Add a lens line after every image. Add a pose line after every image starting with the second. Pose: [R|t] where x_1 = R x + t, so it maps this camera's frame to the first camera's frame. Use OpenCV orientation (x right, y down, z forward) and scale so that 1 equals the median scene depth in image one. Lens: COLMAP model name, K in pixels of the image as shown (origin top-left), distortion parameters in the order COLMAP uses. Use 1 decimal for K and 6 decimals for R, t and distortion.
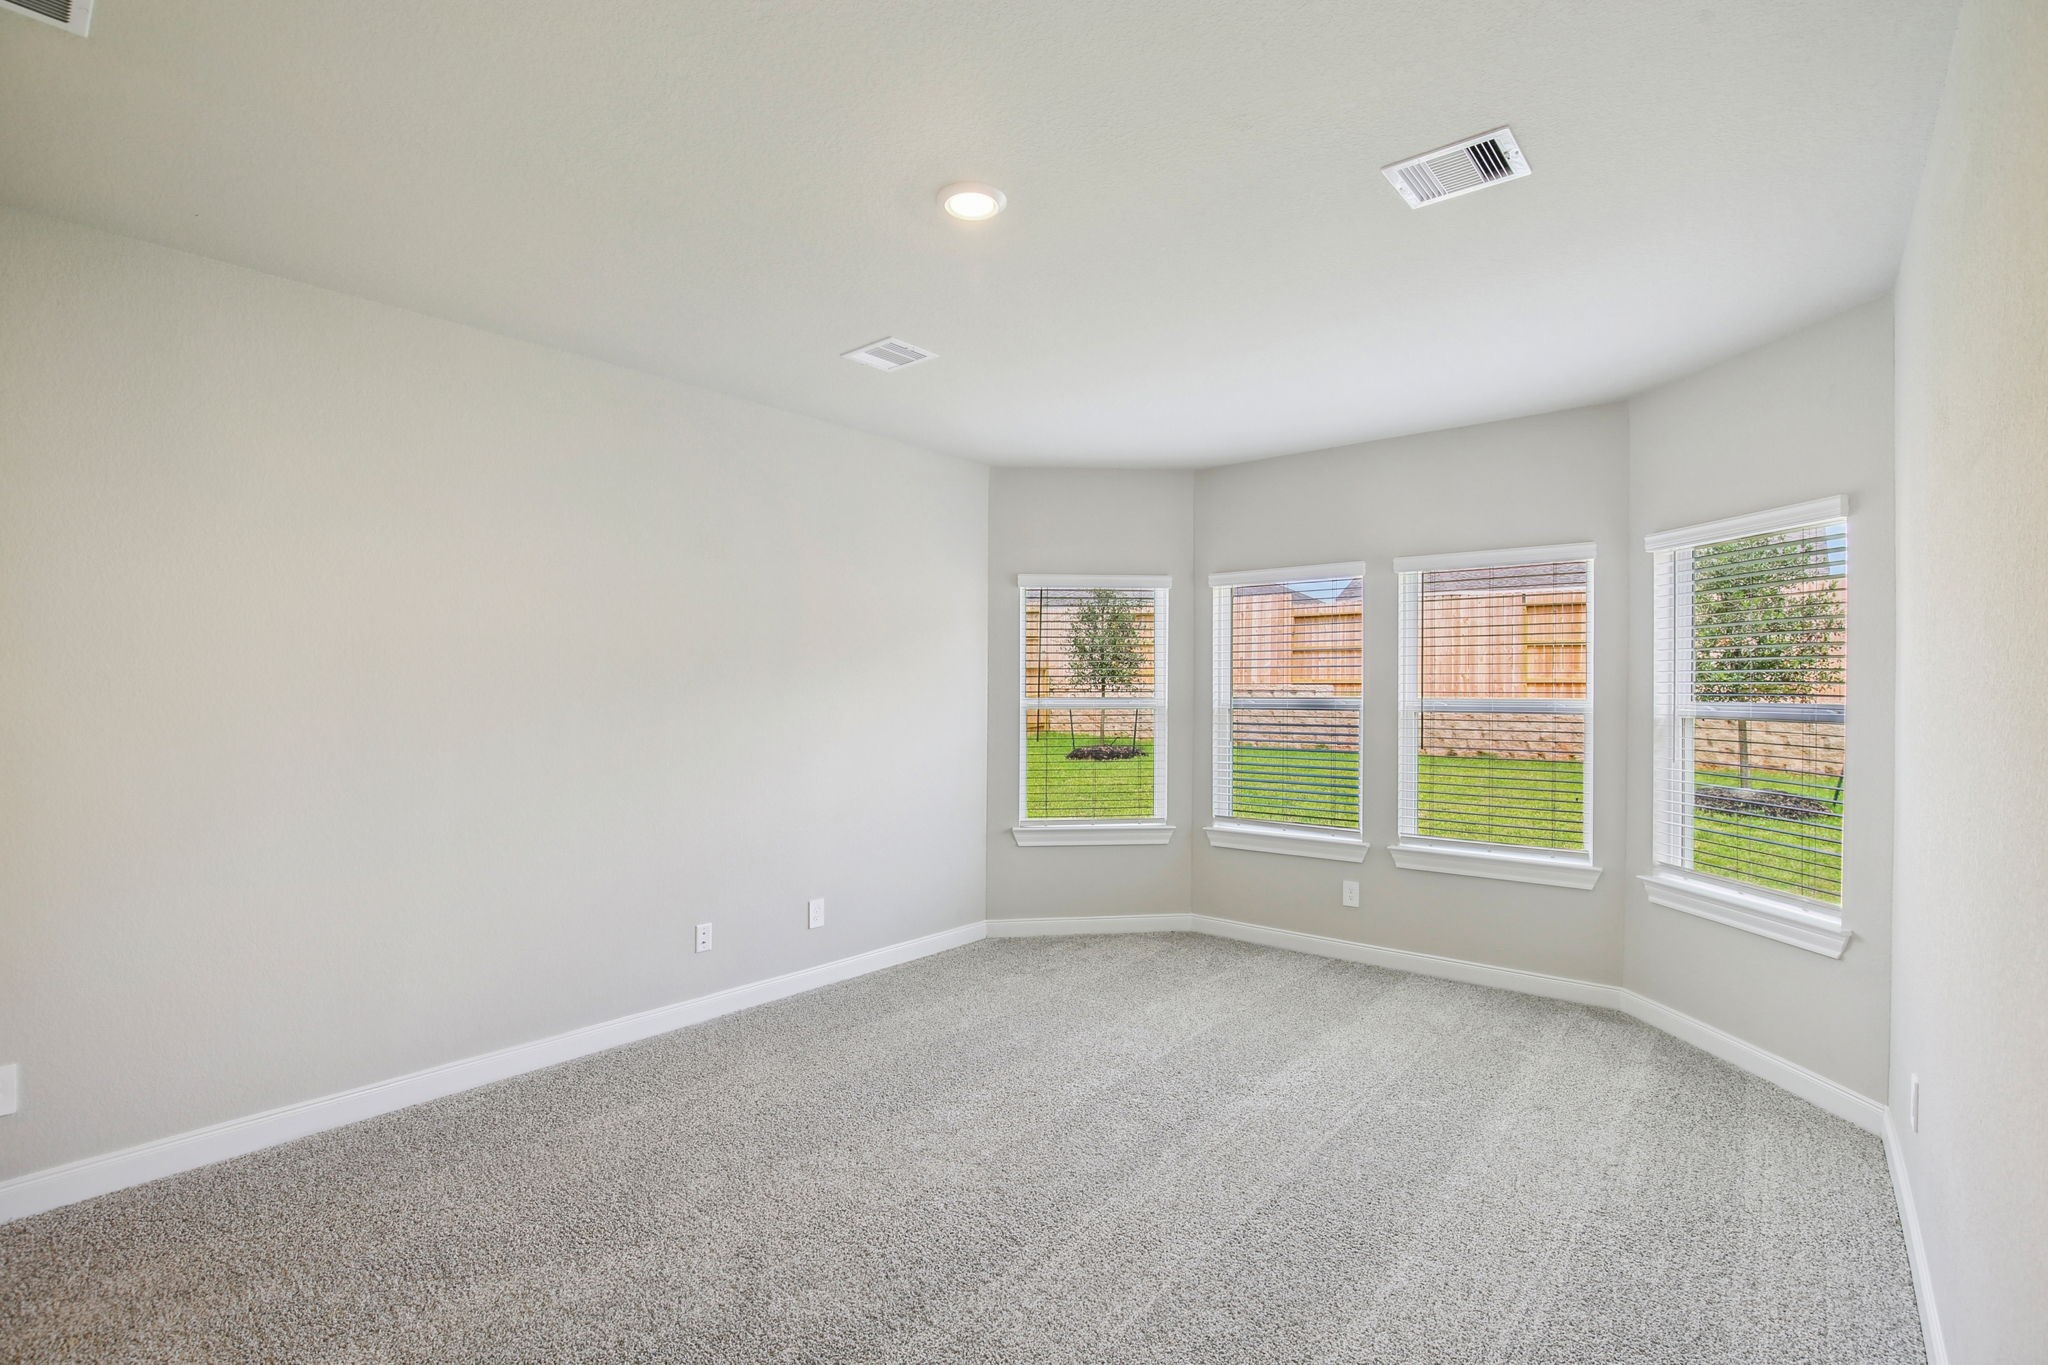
lens RADIAL K [[940.2, 0, 1023.5], [0, 940.2, 691.4], [0, 0, 1]] dist [-0.000854, -0.000193]
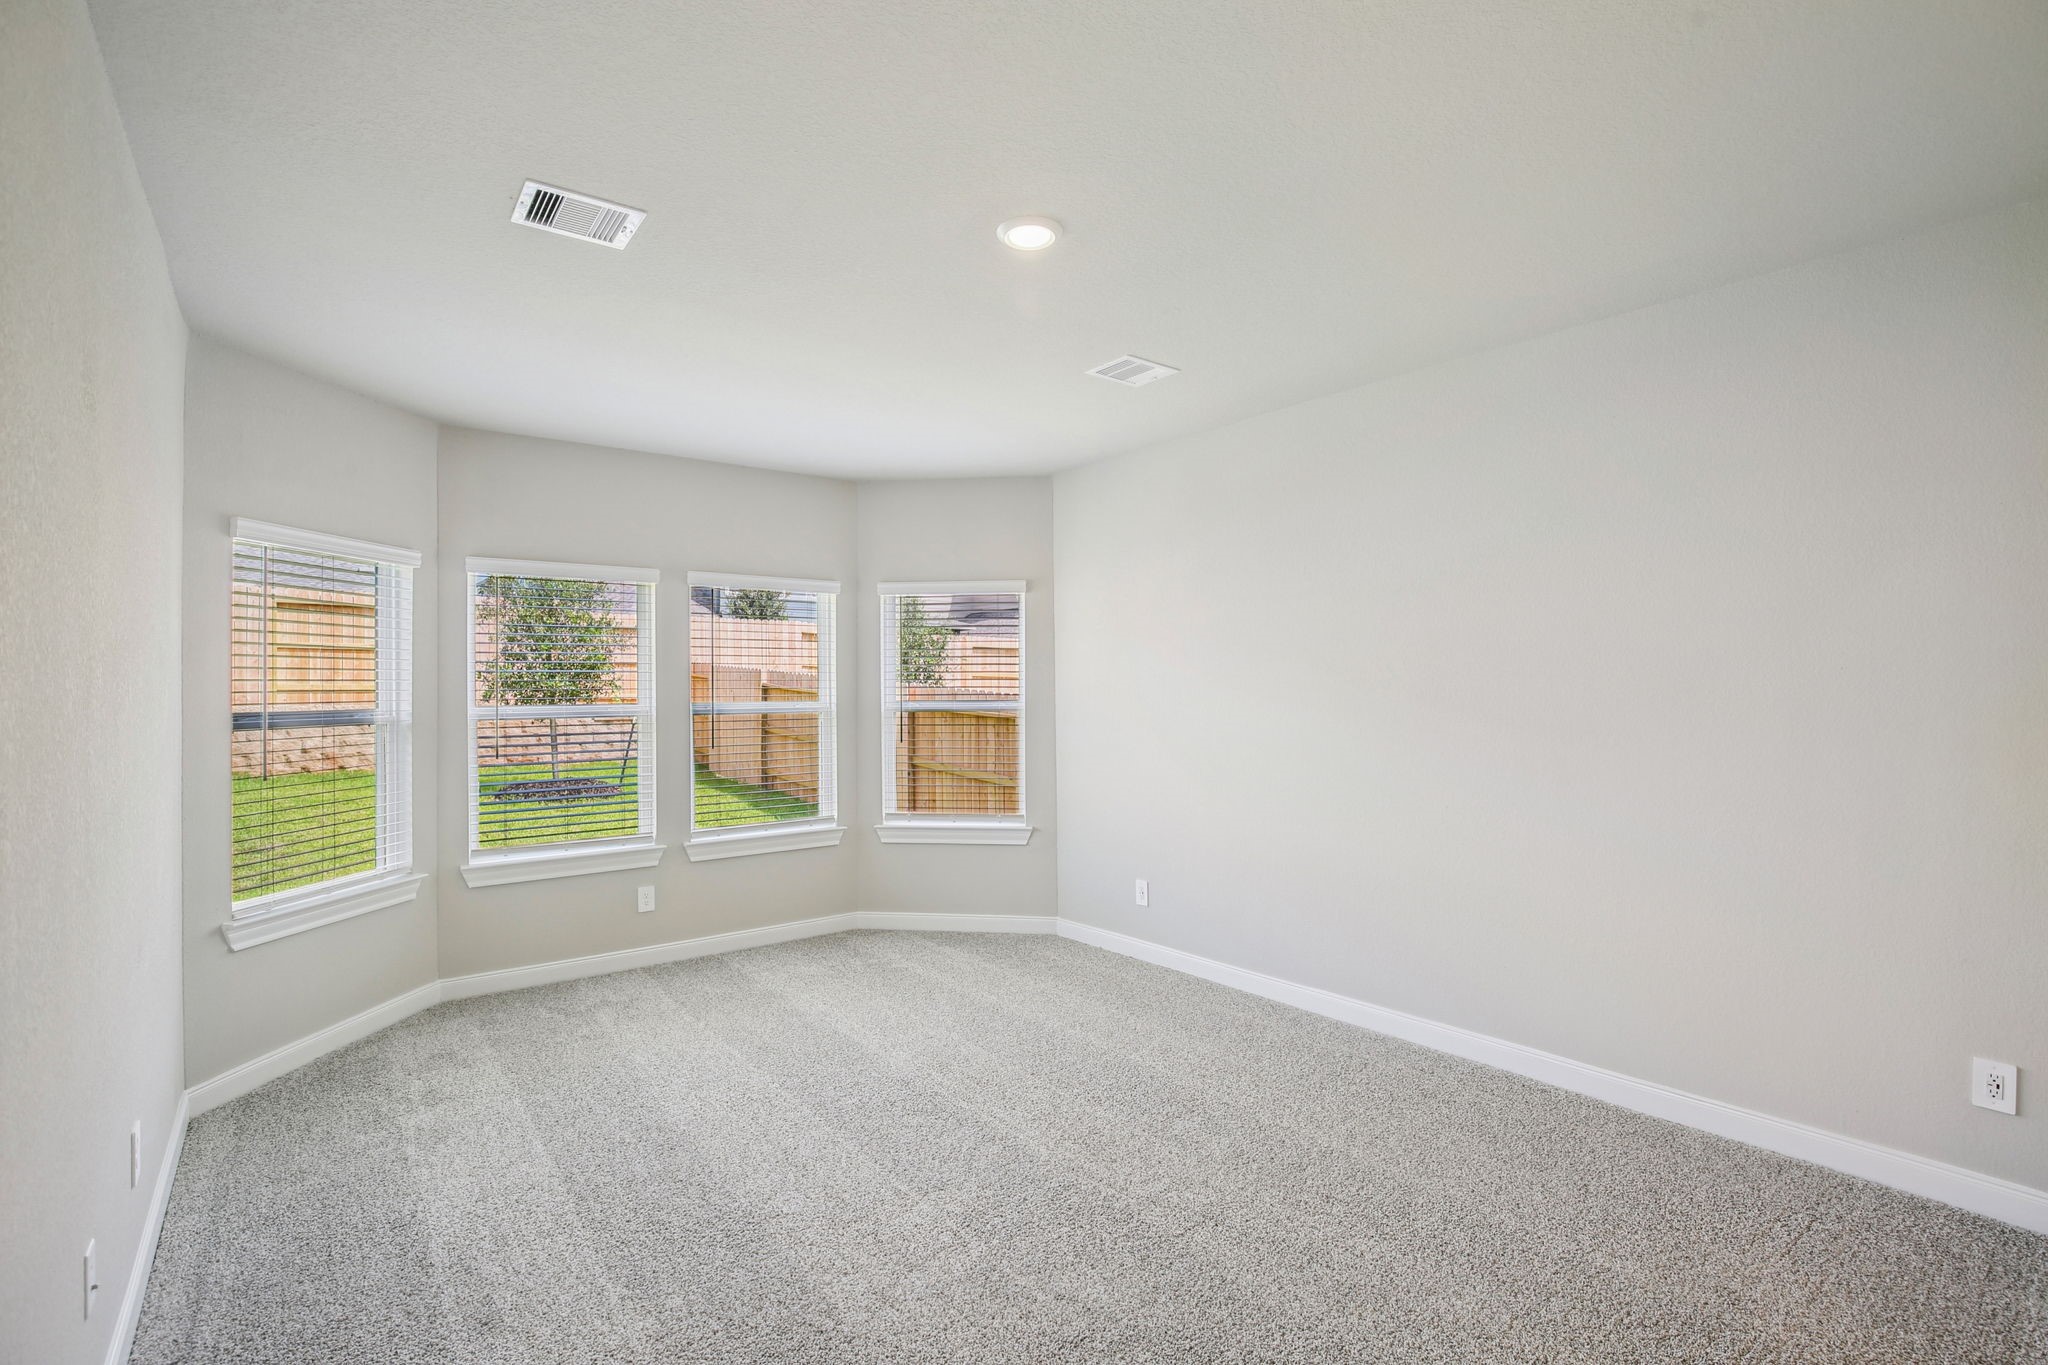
lens RADIAL K [[940.2, 0, 1023.5], [0, 940.2, 691.4], [0, 0, 1]] dist [-0.000854, -0.000193]
pose [[0.229194, -0.000841, 0.973380, -0.562186], [0.009026, 0.999958, -0.001261, -0.000098], [-0.973339, 0.009075, 0.229192, 0.402628]]
